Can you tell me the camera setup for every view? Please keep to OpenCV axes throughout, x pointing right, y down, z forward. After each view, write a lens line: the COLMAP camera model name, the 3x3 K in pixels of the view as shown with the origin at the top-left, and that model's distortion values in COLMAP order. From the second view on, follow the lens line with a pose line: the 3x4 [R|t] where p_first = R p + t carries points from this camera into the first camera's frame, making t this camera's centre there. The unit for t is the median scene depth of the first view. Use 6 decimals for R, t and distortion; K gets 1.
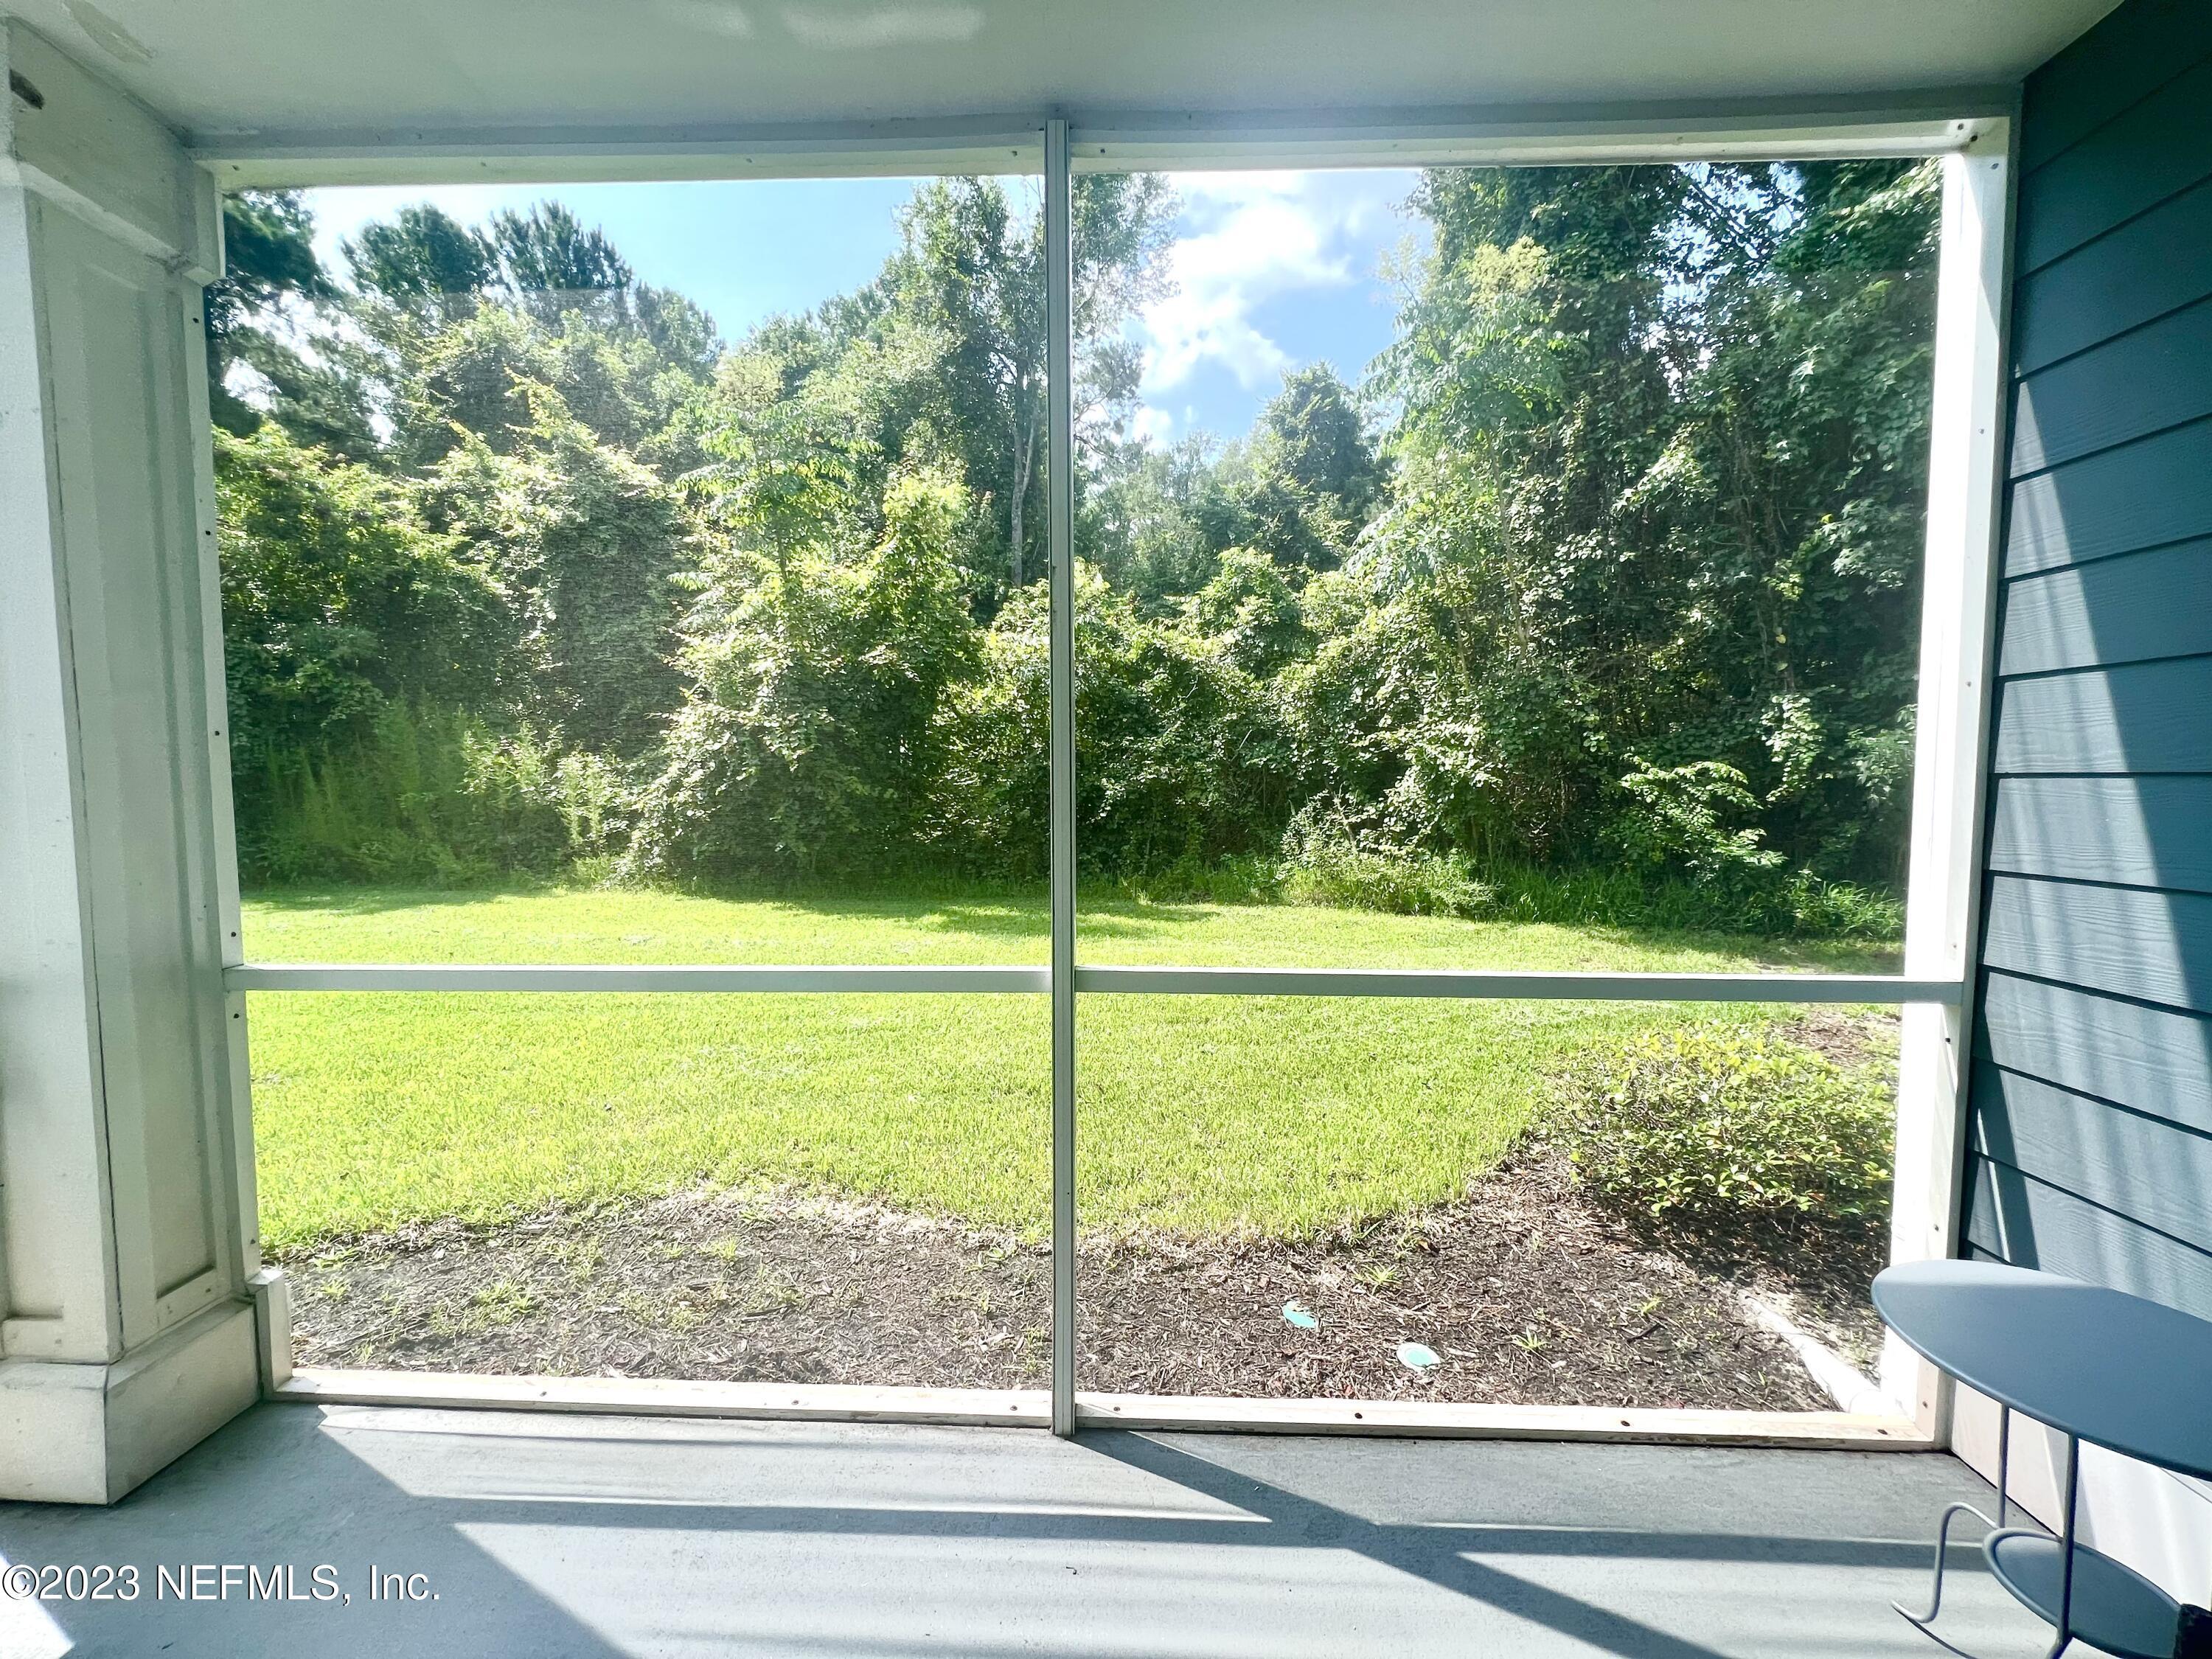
lens RADIAL K [[885.2, 0, 1104.8], [0, 885.2, 828.8], [0, 0, 1]] dist [-0.002624, 0.001213]
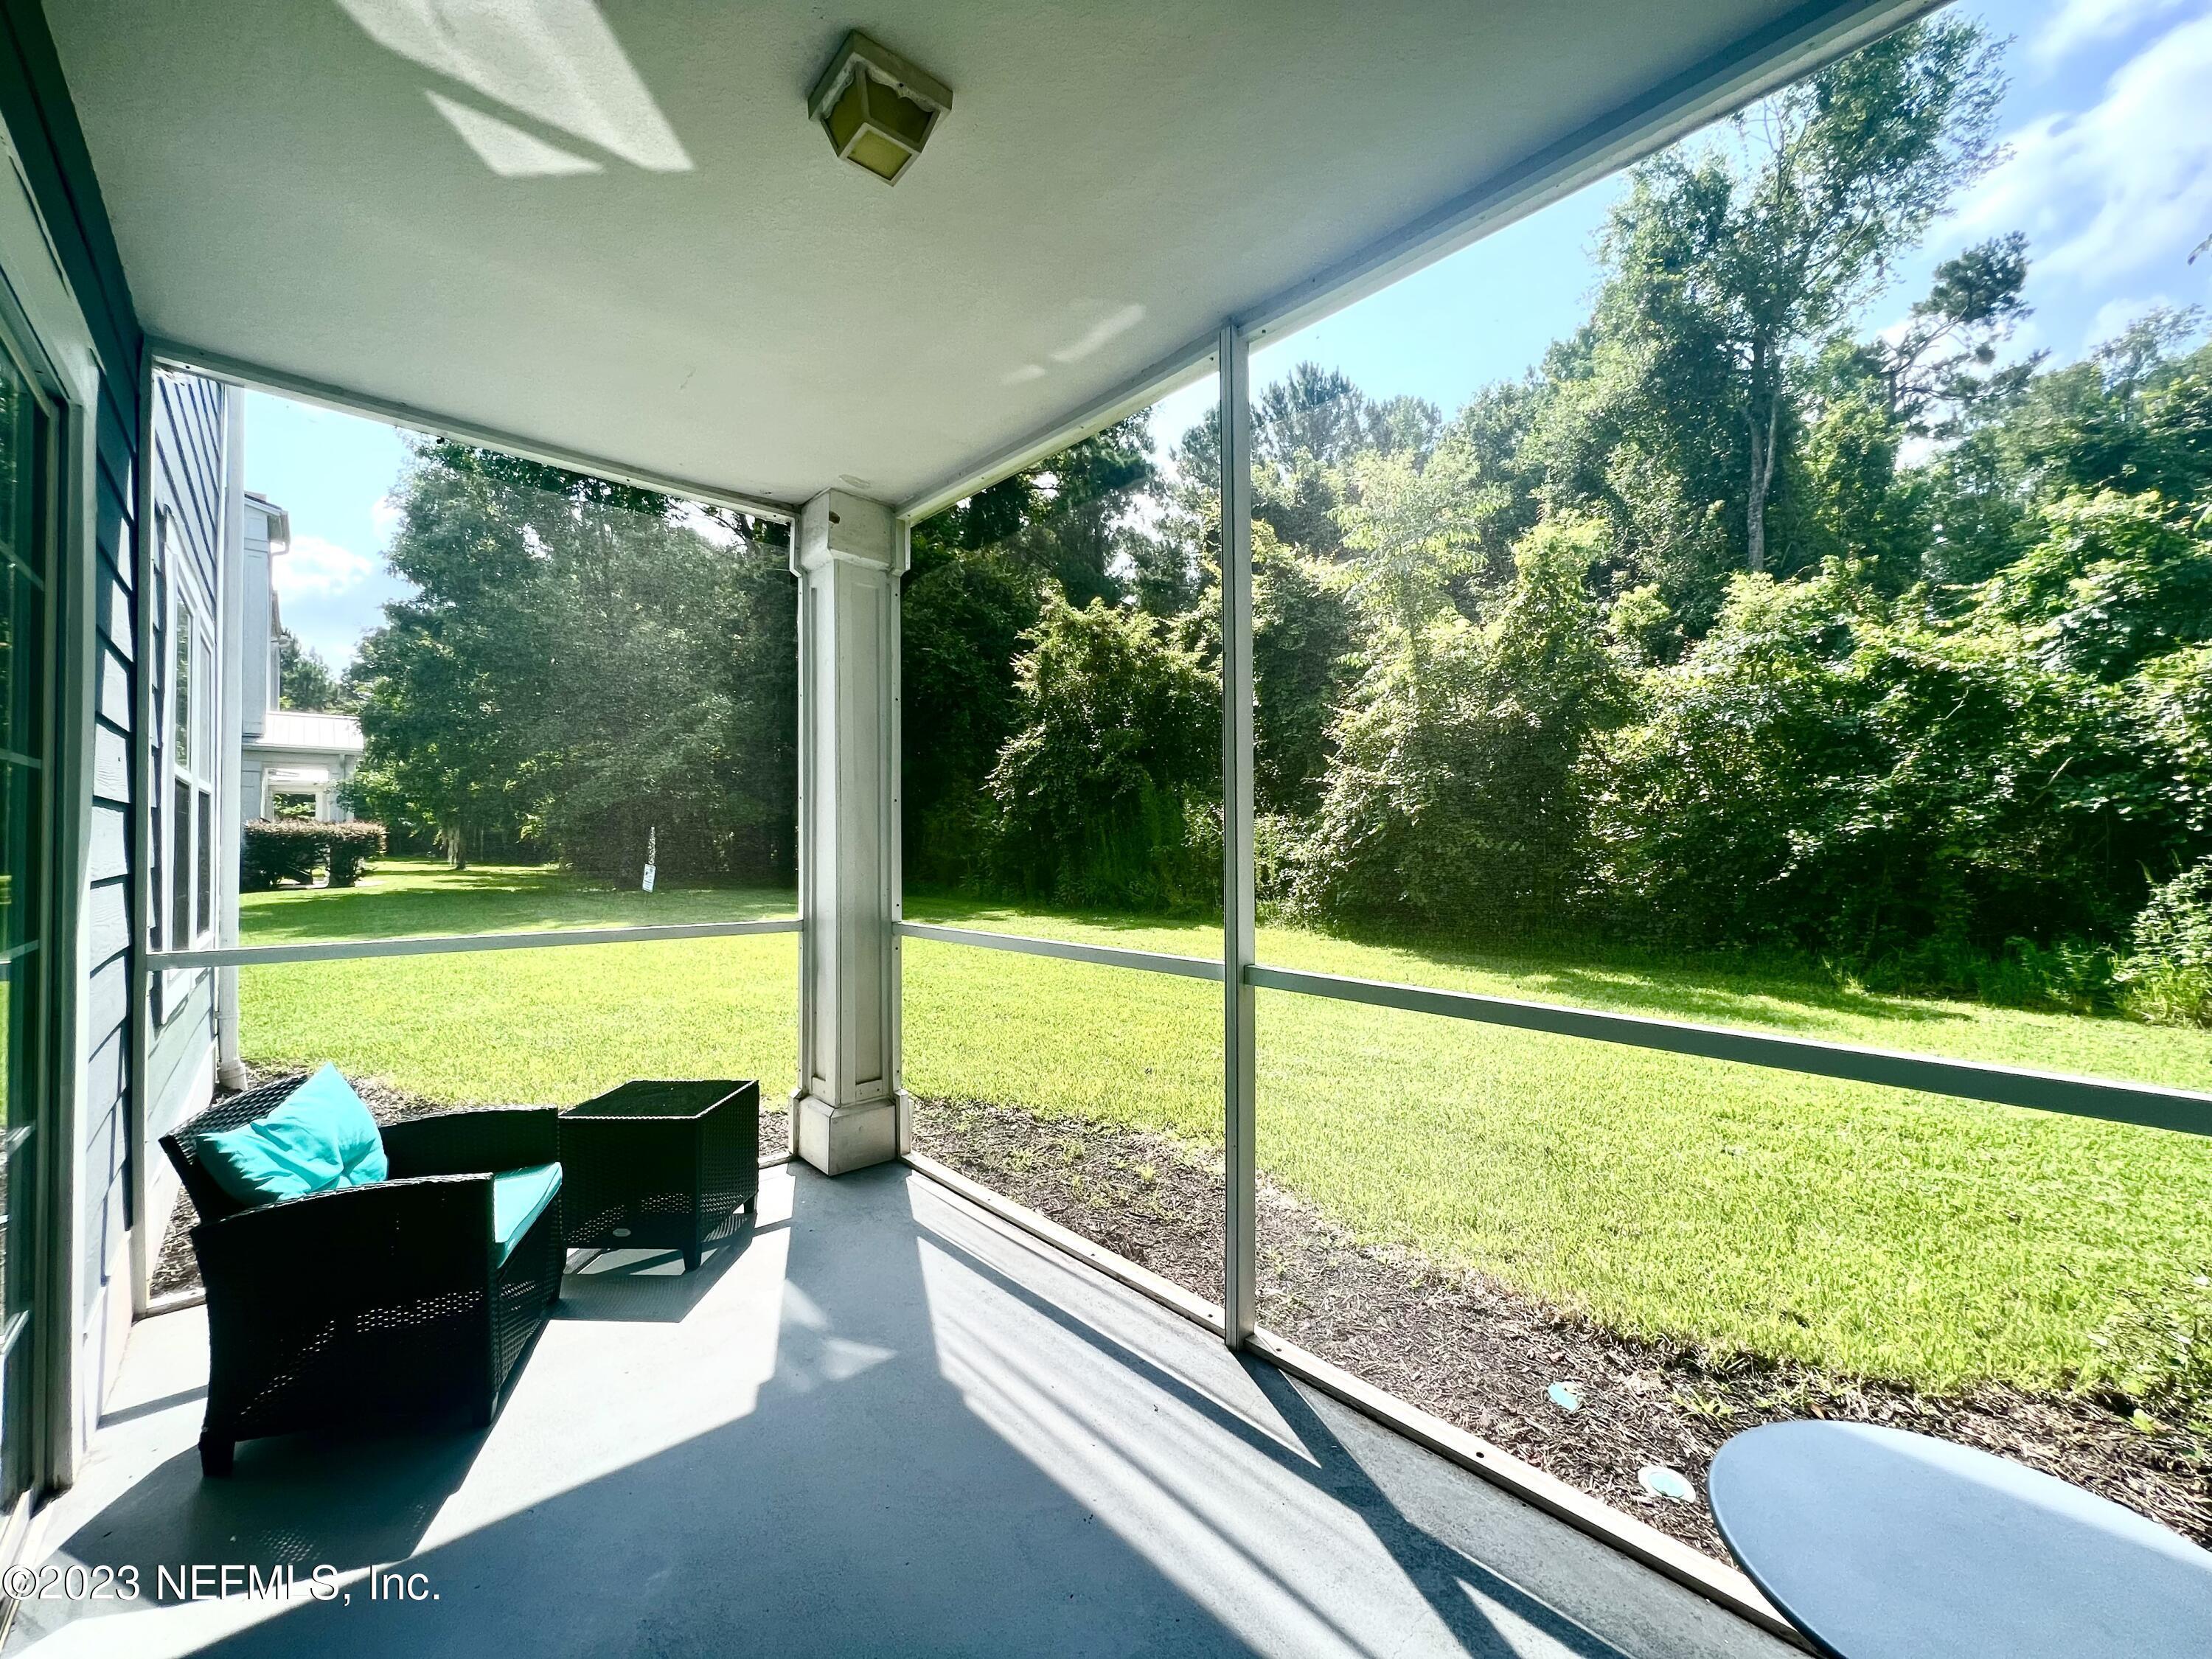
lens RADIAL K [[885.2, 0, 1104.8], [0, 885.2, 828.8], [0, 0, 1]] dist [-0.002624, 0.001213]
pose [[0.700871, -0.010222, -0.713215, 0.125415], [-0.038012, 0.997941, -0.051657, 0.006620], [0.712275, 0.063316, 0.699039, -0.004866]]
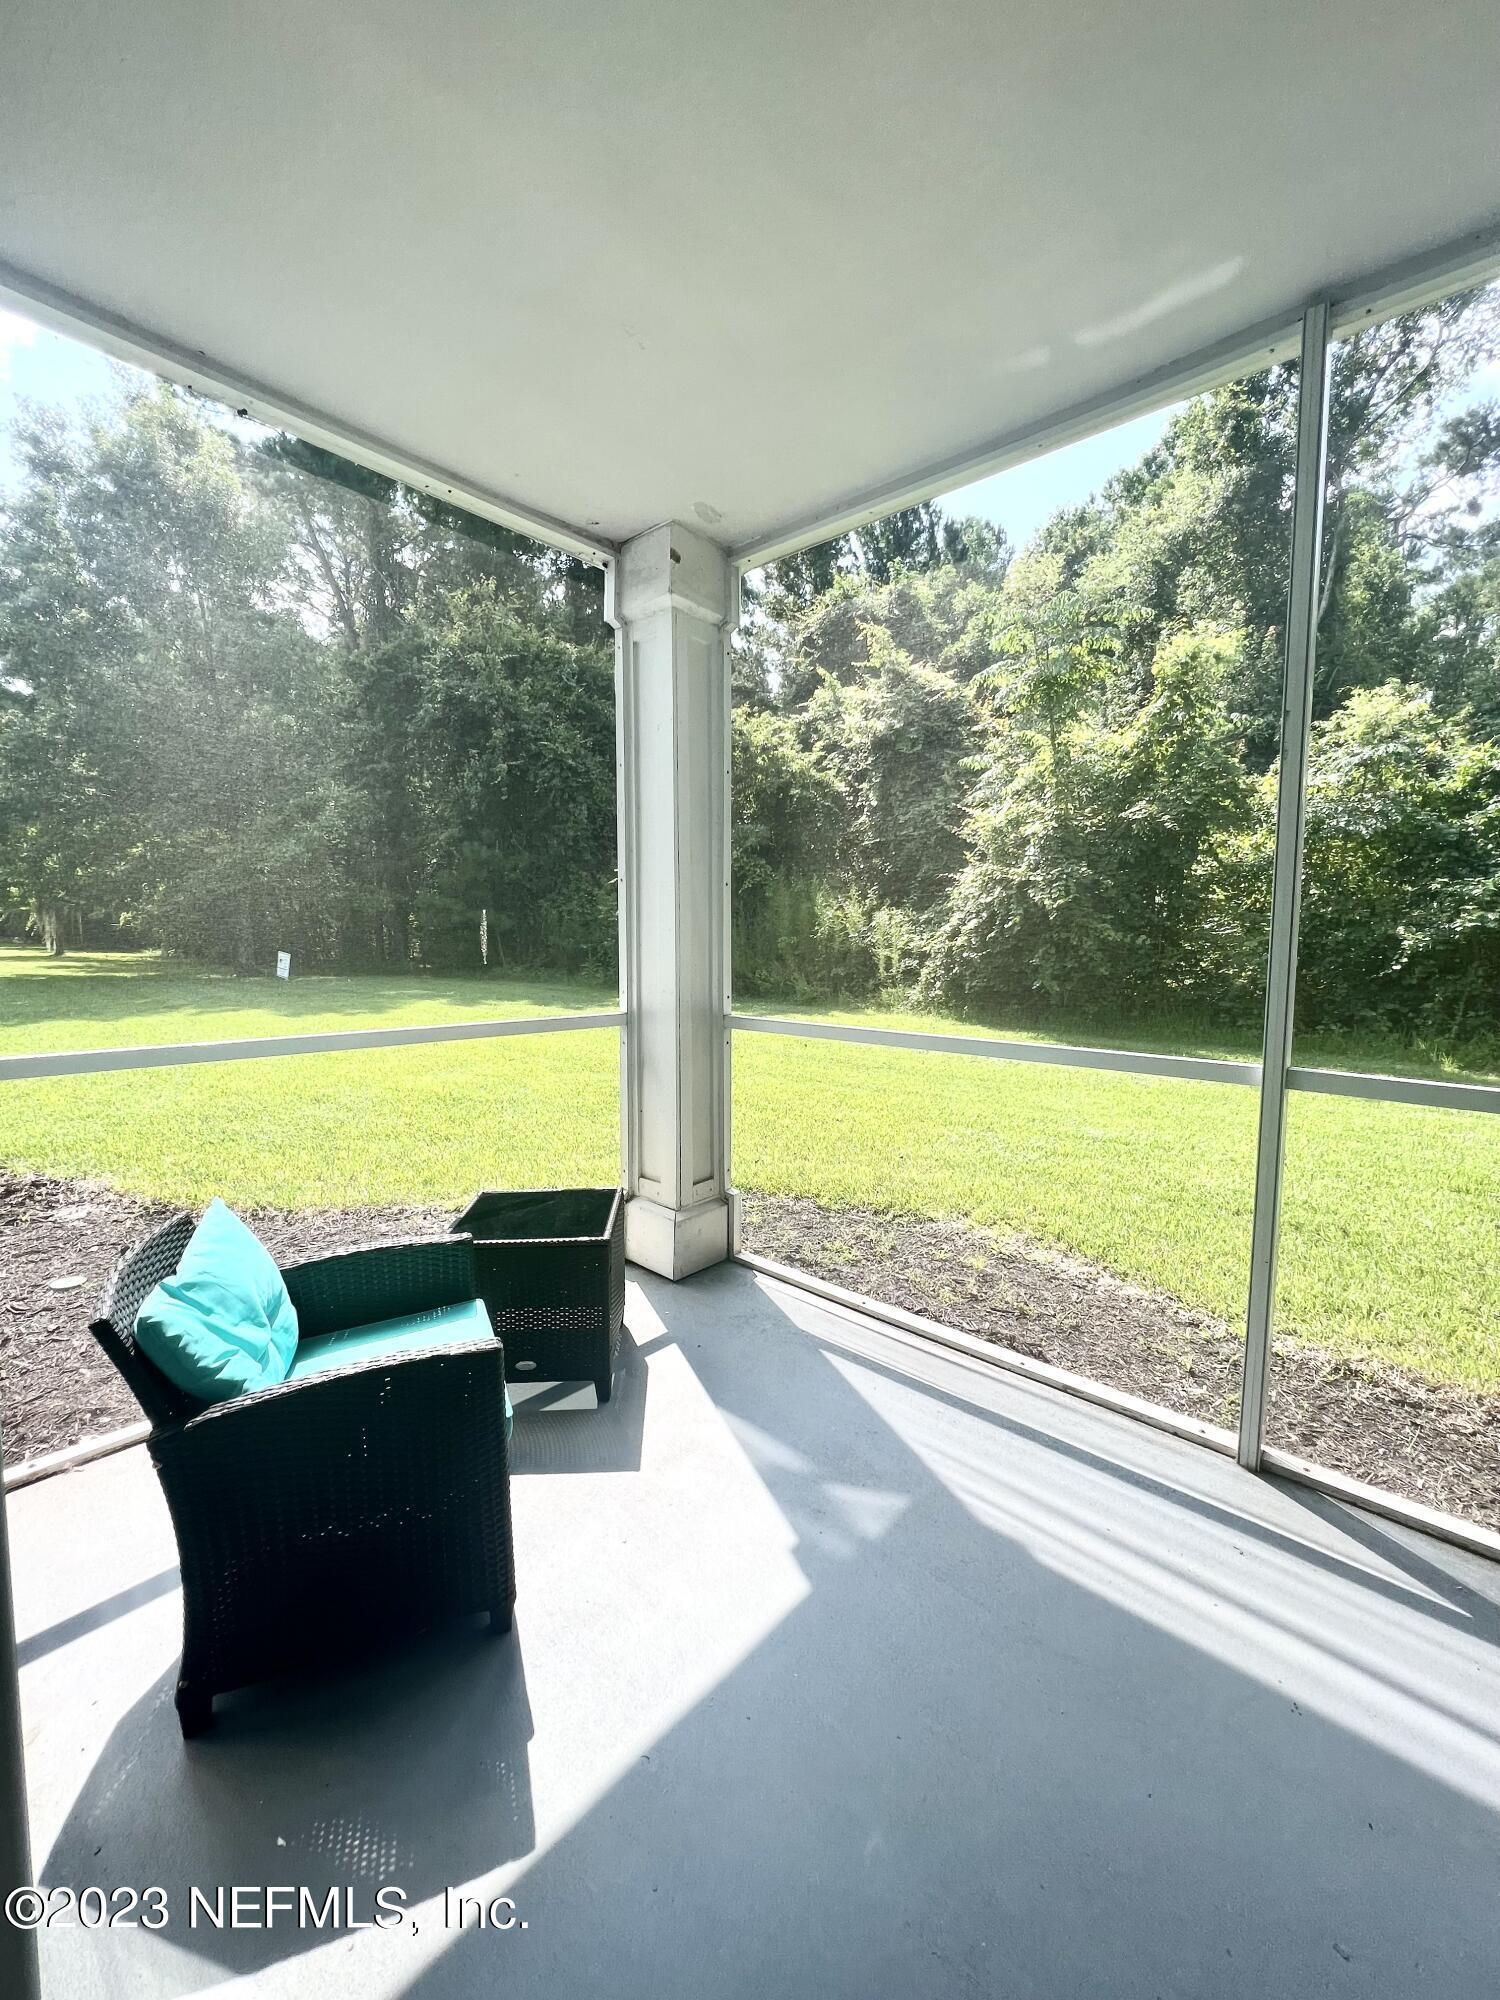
lens RADIAL K [[800.3, 0, 751.2], [0, 800.3, 1000.9], [0, 0, 1]] dist [-0.002624, 0.001213]
pose [[0.766487, 0.060014, -0.639450, 0.015469], [-0.042052, 0.998178, 0.043276, 0.010009], [0.640882, -0.006281, 0.767614, -0.038433]]
